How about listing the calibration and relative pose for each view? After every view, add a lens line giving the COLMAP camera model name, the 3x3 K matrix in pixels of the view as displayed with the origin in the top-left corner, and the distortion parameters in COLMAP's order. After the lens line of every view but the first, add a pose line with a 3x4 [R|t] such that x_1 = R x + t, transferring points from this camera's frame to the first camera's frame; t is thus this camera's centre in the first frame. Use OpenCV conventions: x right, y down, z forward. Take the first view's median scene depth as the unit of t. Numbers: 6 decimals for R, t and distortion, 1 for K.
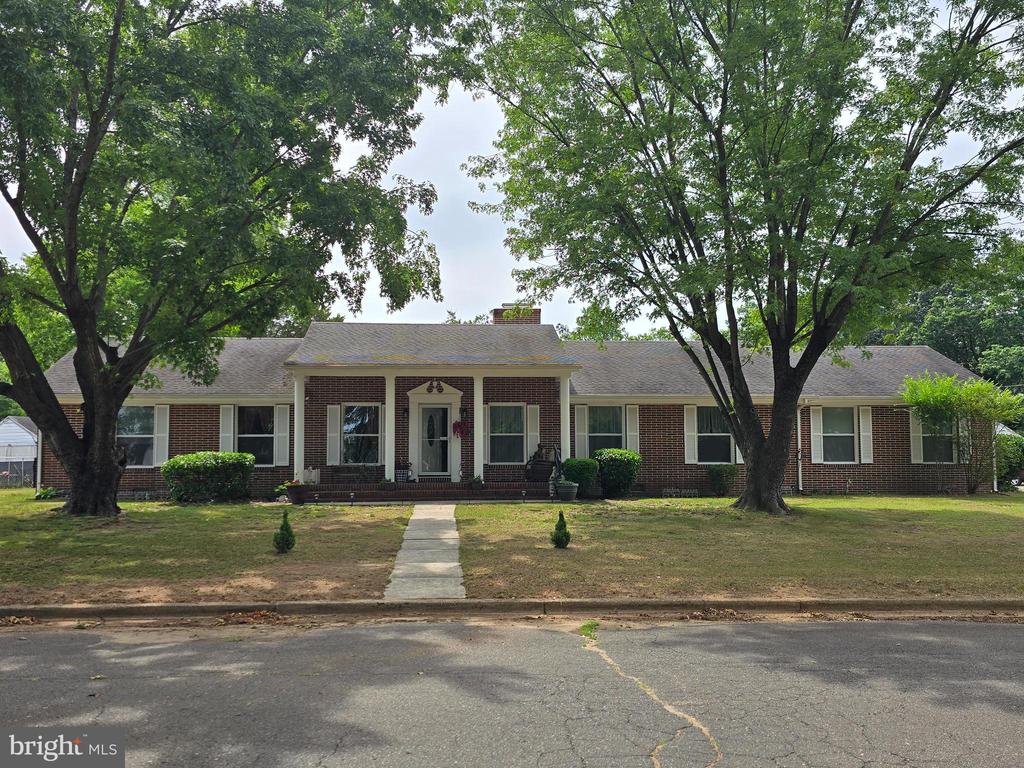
lens RADIAL K [[760.2, 0, 512.0], [0, 760.2, 384.0], [0, 0, 1]] dist [0.048235, -0.064344]
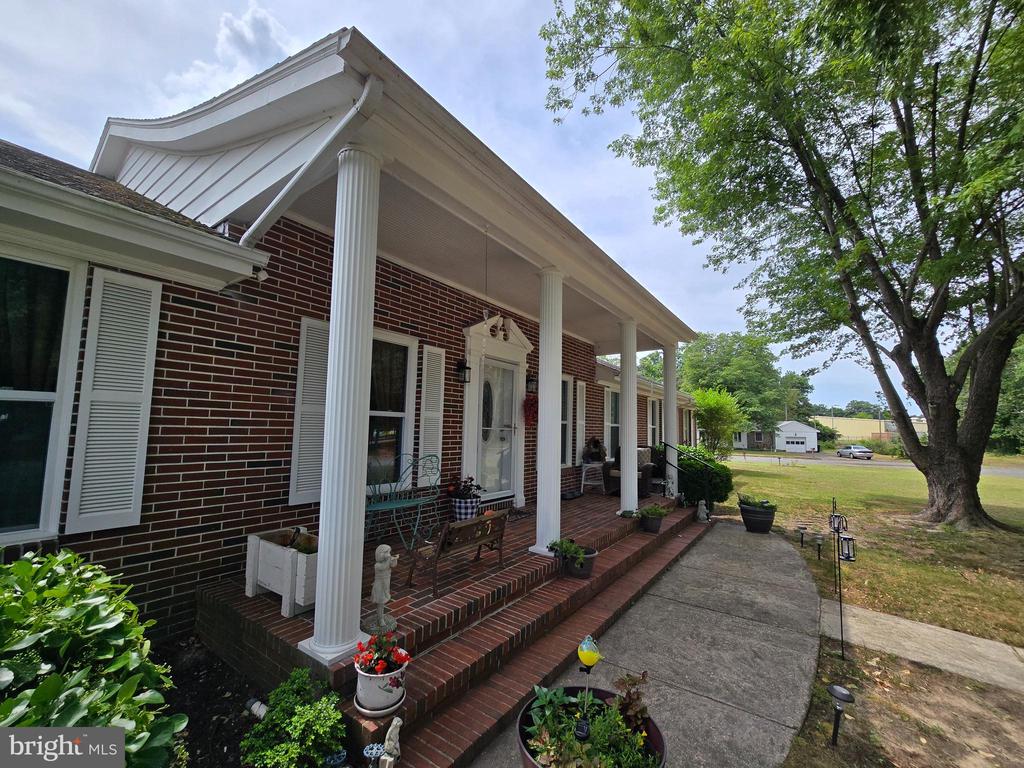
lens RADIAL K [[422.0, 0, 512.0], [0, 422.0, 384.0], [0, 0, 1]] dist [0.000319, 0.000269]
pose [[0.658735, 0.098049, 0.745959, -0.316046], [-0.093922, 0.994433, -0.047769, 0.056506], [-0.746490, -0.038595, 0.664277, 0.811493]]
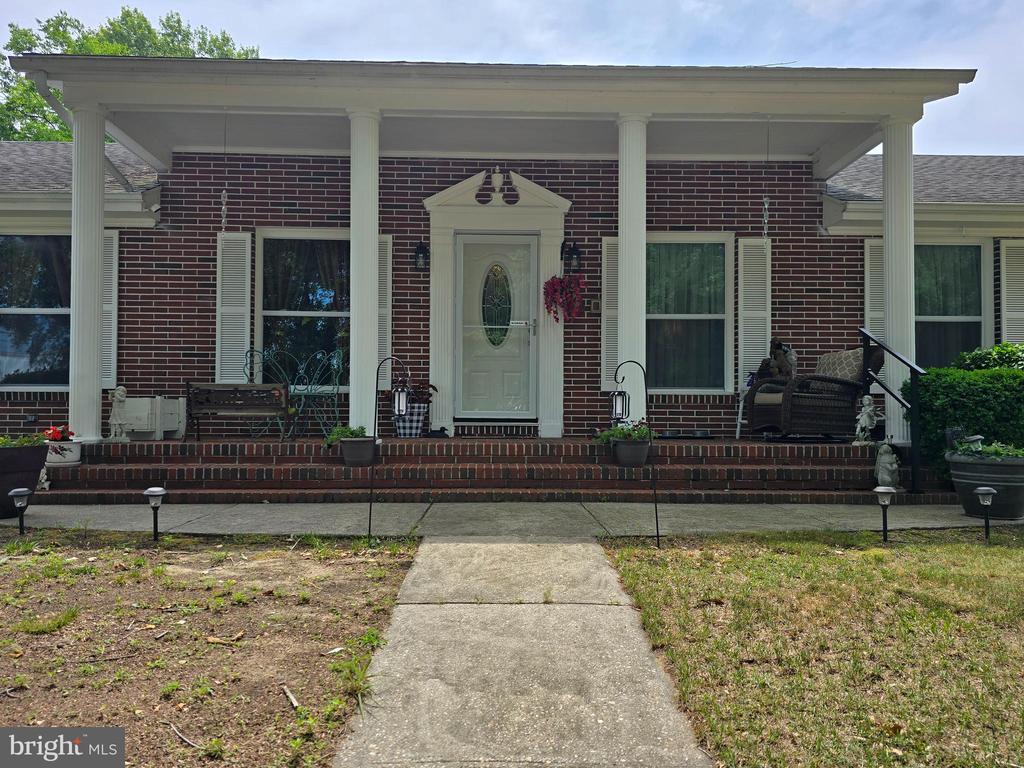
lens RADIAL K [[760.2, 0, 512.0], [0, 760.2, 384.0], [0, 0, 1]] dist [0.048235, -0.064344]
pose [[0.997448, 0.009388, -0.070780, -0.066994], [-0.004212, 0.997329, 0.072920, 0.074922], [0.071275, -0.072436, 0.994823, 0.622825]]
